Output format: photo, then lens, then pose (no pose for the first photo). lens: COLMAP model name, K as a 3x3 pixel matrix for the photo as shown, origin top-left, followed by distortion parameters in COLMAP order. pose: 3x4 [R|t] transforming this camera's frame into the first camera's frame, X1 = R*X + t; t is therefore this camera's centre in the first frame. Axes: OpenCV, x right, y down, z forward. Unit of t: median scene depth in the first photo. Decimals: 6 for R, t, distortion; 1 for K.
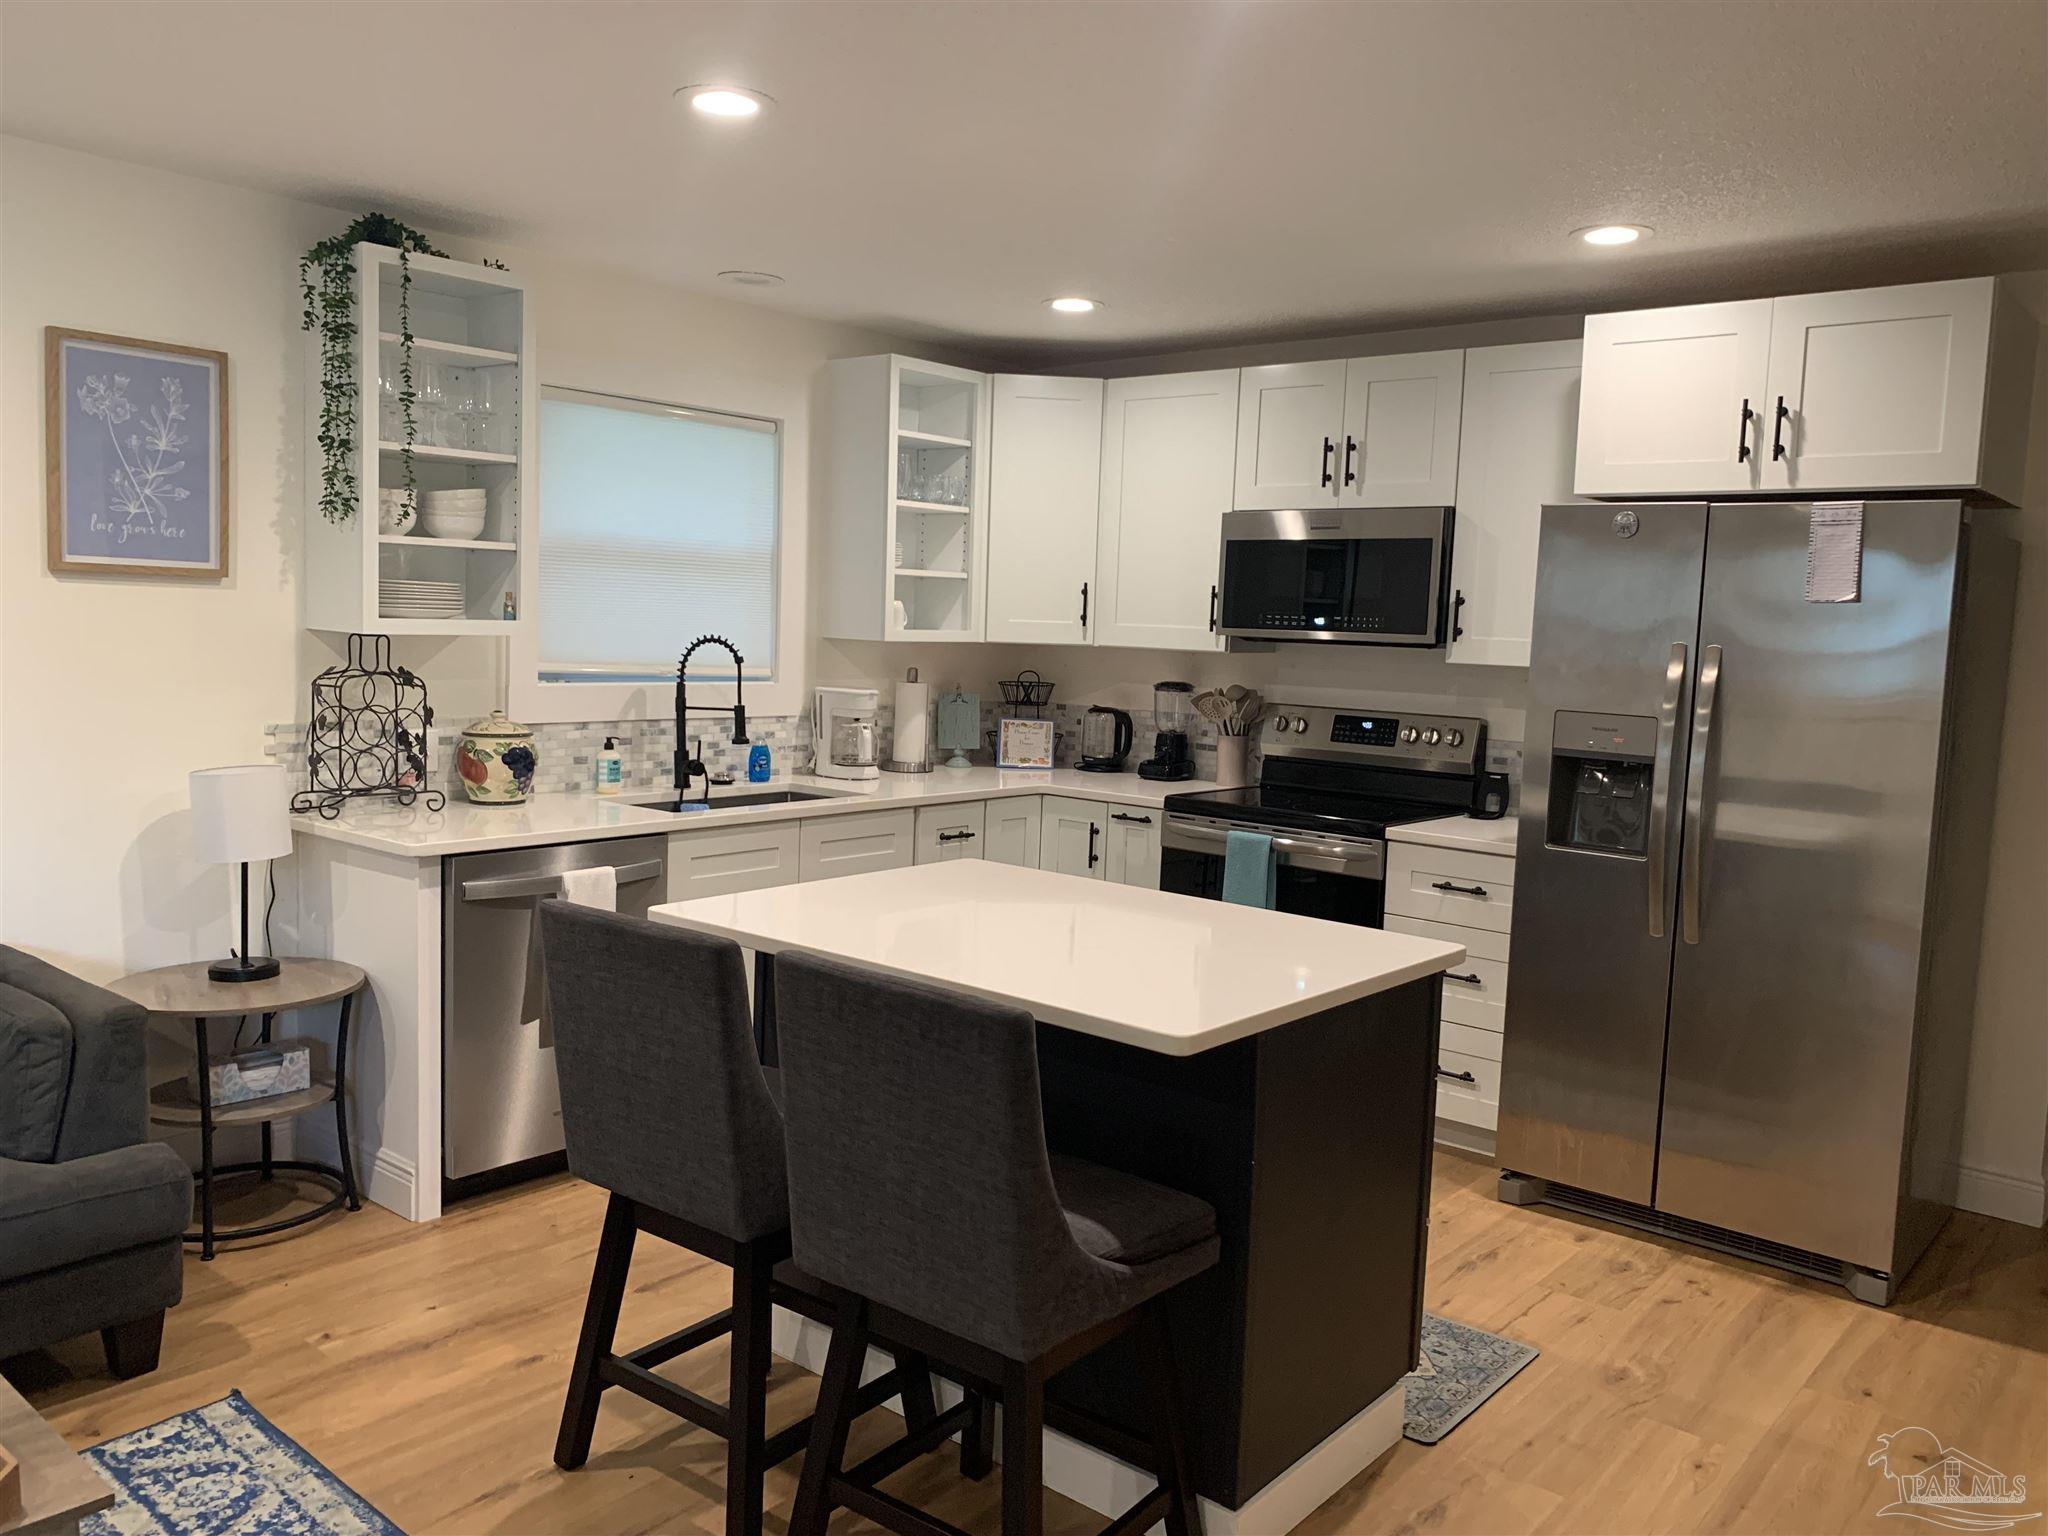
lens RADIAL K [[1540.9, 0, 1042.9], [0, 1540.9, 751.4], [0, 0, 1]] dist [0.032162, -0.028135]
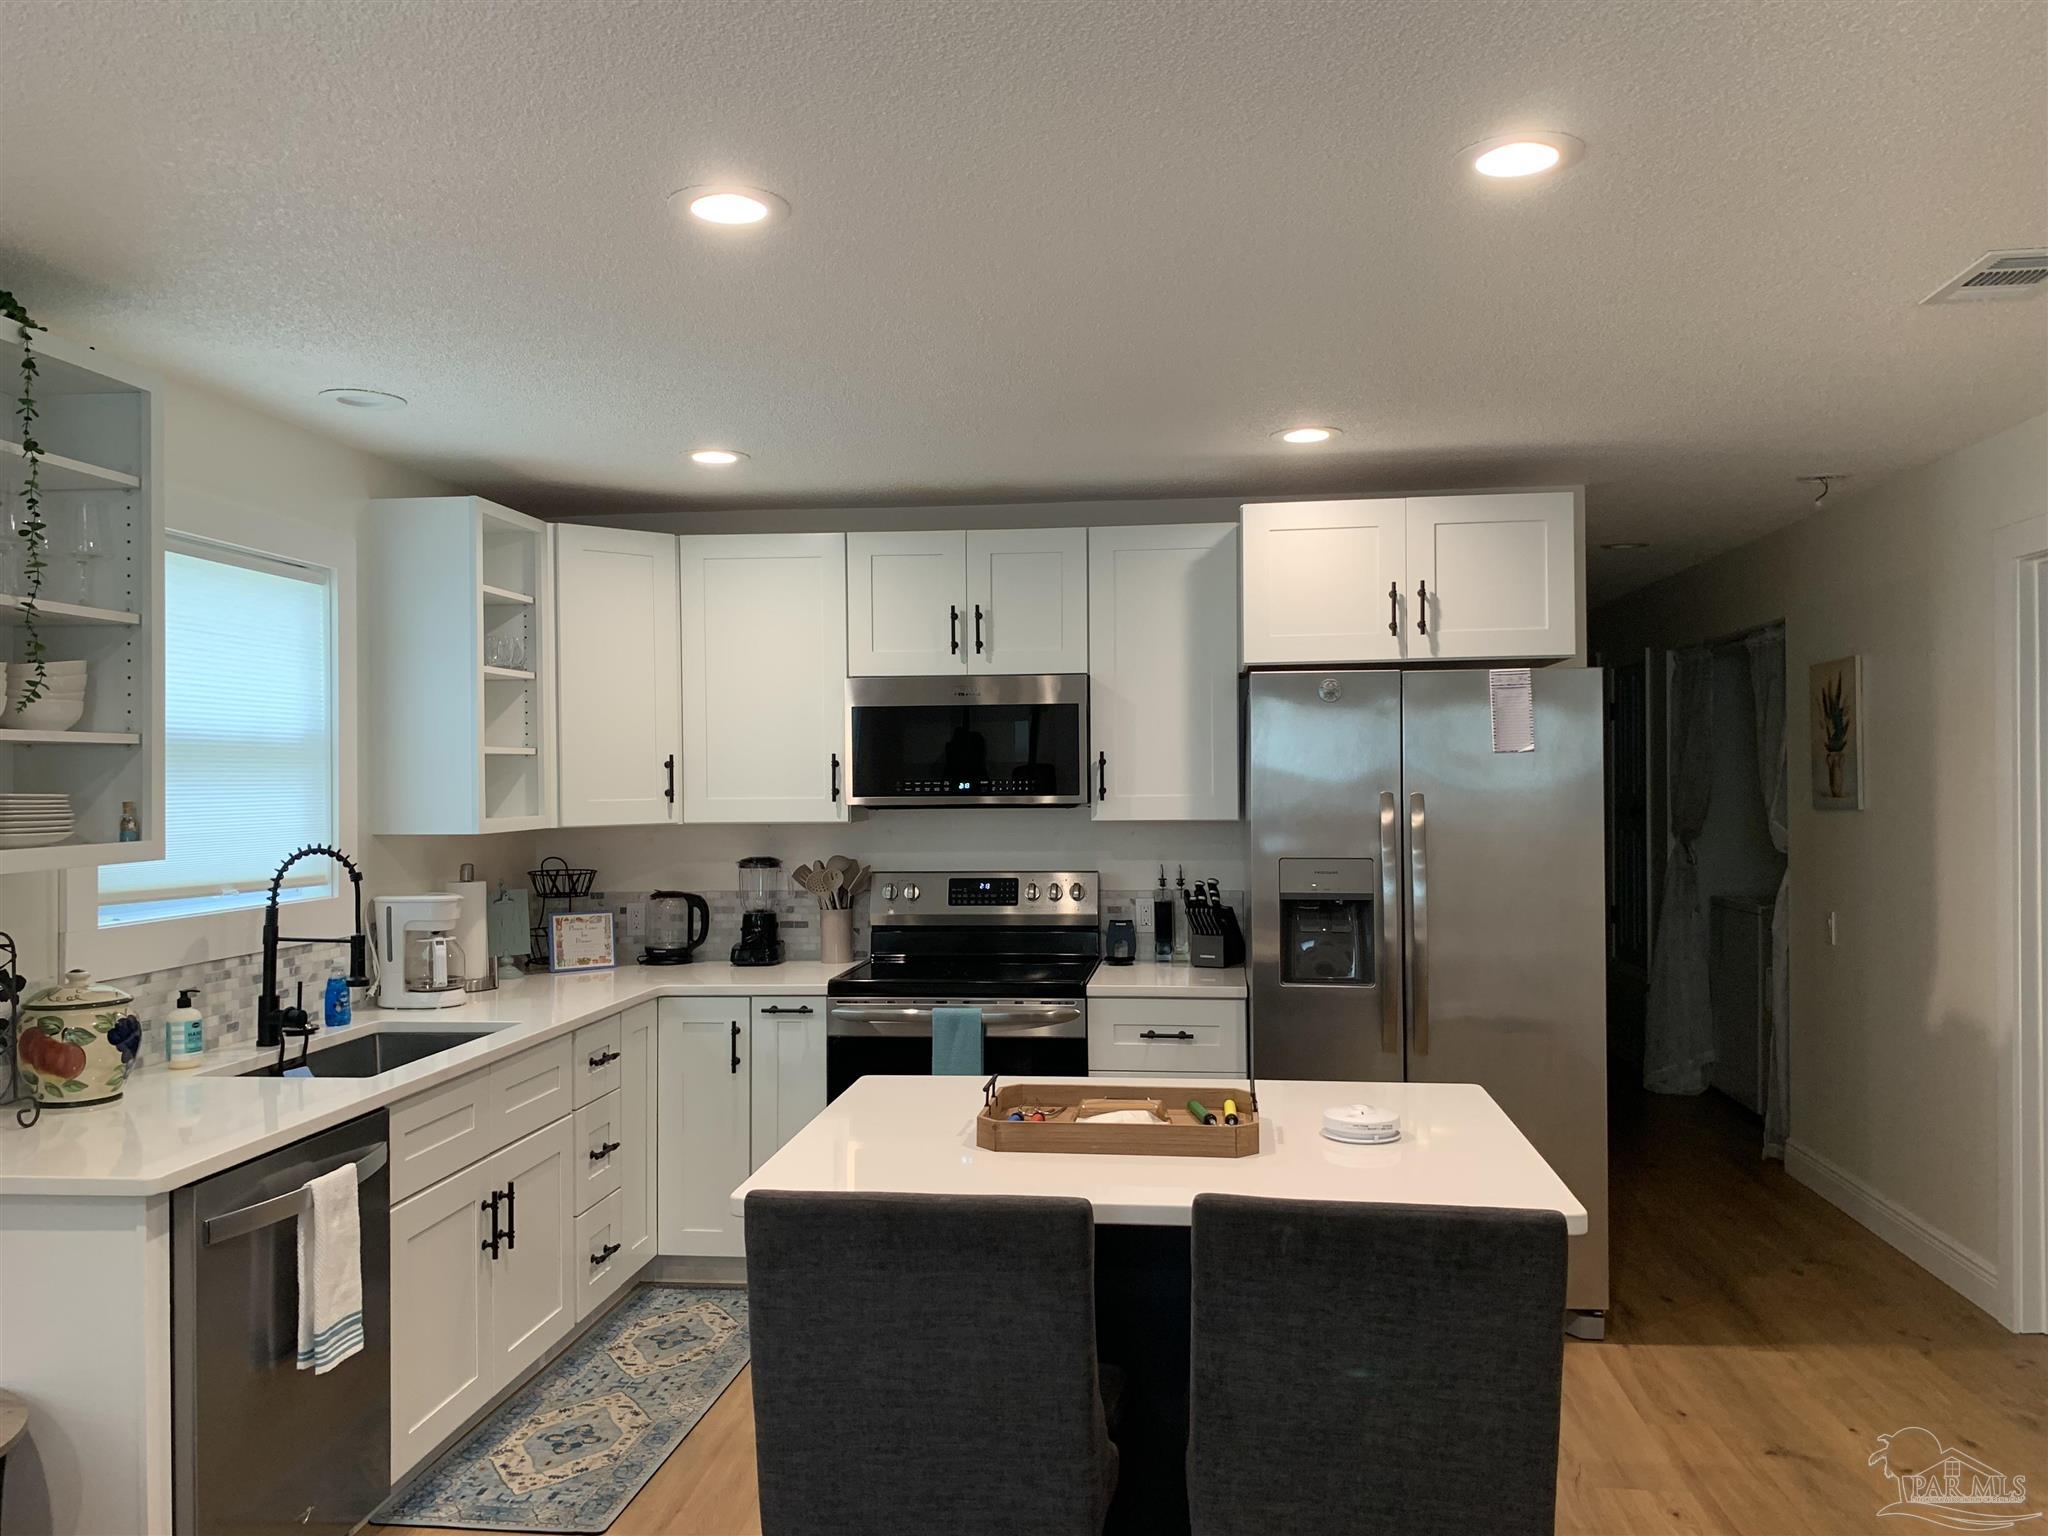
lens RADIAL K [[1540.9, 0, 1040.0], [0, 1540.9, 767.9], [0, 0, 1]] dist [0.032162, -0.028135]
pose [[0.836173, -0.041308, 0.546908, -0.336575], [0.089357, 0.994097, -0.061535, -0.032037], [-0.541138, 0.100324, 0.834928, 0.149326]]
